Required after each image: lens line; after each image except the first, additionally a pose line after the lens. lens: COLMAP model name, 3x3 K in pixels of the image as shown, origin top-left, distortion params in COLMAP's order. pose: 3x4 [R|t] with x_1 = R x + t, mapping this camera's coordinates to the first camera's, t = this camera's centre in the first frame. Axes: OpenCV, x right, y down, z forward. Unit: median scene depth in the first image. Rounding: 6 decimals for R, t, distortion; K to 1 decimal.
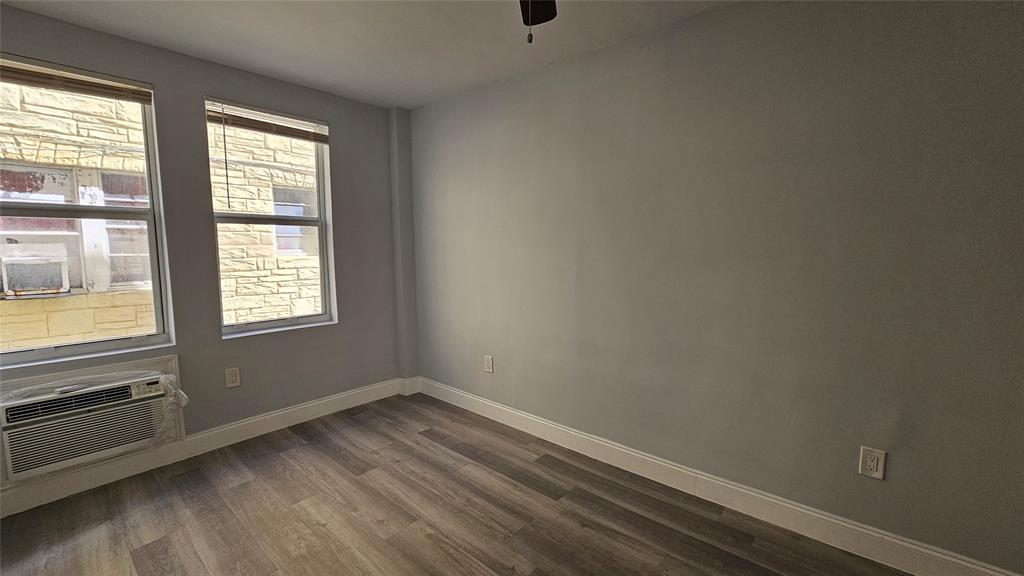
lens RADIAL K [[420.9, 0, 513.9], [0, 420.9, 286.5], [0, 0, 1]] dist [0.000269, 0.000723]
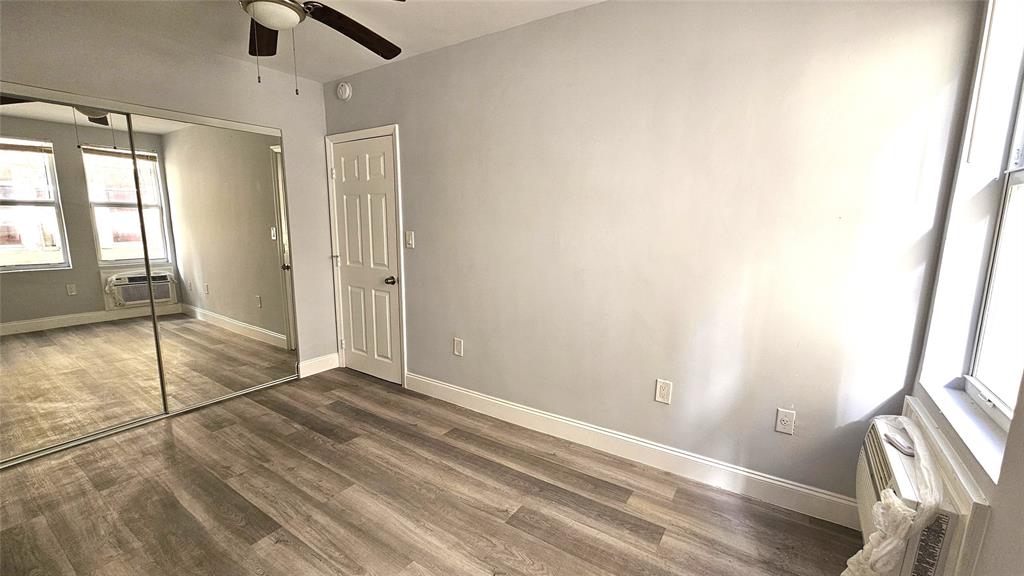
lens RADIAL K [[420.9, 0, 513.9], [0, 420.9, 286.5], [0, 0, 1]] dist [0.000269, 0.000723]
pose [[-0.993528, 0.011841, -0.112971, -0.303464], [-0.017124, 0.967573, 0.252012, -0.127703], [0.112292, 0.252315, -0.961107, 1.238061]]
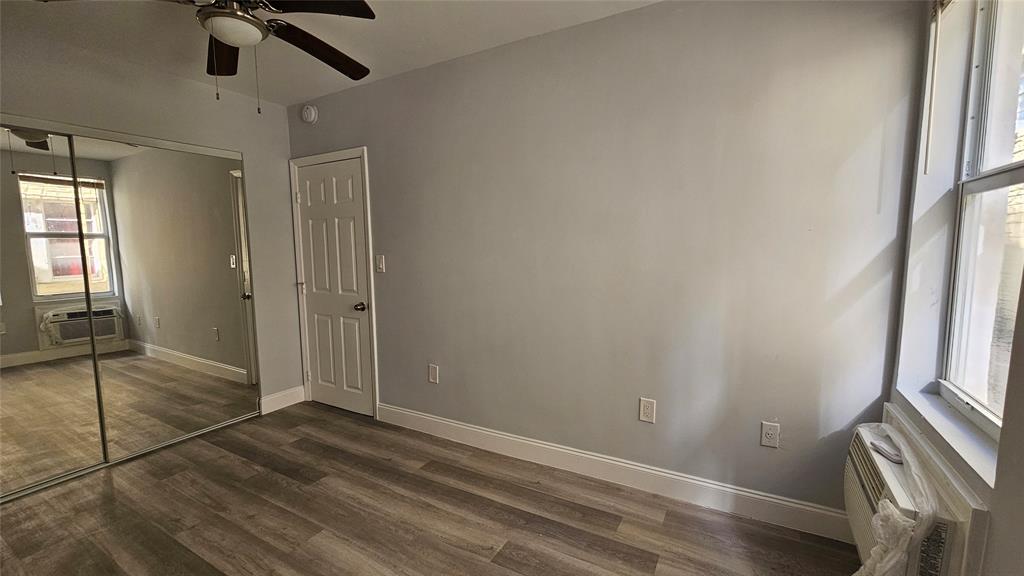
lens RADIAL K [[420.9, 0, 513.9], [0, 420.9, 286.5], [0, 0, 1]] dist [0.000269, 0.000723]
pose [[-0.982546, 0.032943, -0.183079, -0.293294], [-0.003502, 0.980744, 0.195264, -0.115296], [0.185986, 0.192497, -0.963511, 1.214610]]
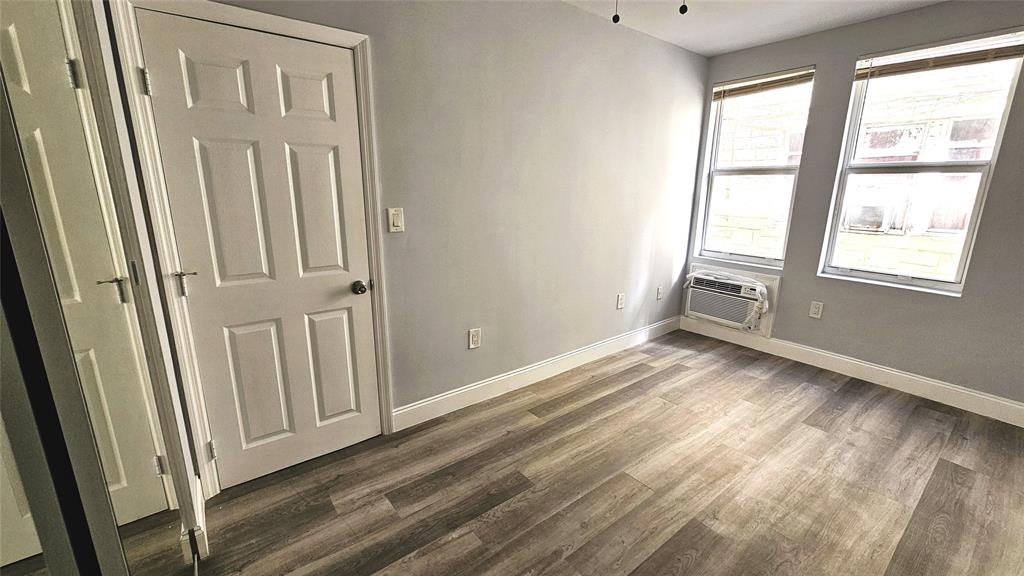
lens RADIAL K [[420.9, 0, 513.9], [0, 420.9, 286.5], [0, 0, 1]] dist [0.000269, 0.000723]
pose [[-0.207738, 0.226187, -0.951674, 0.628487], [-0.103752, 0.962316, 0.251364, -0.054883], [0.972667, 0.150956, -0.176443, 0.400839]]
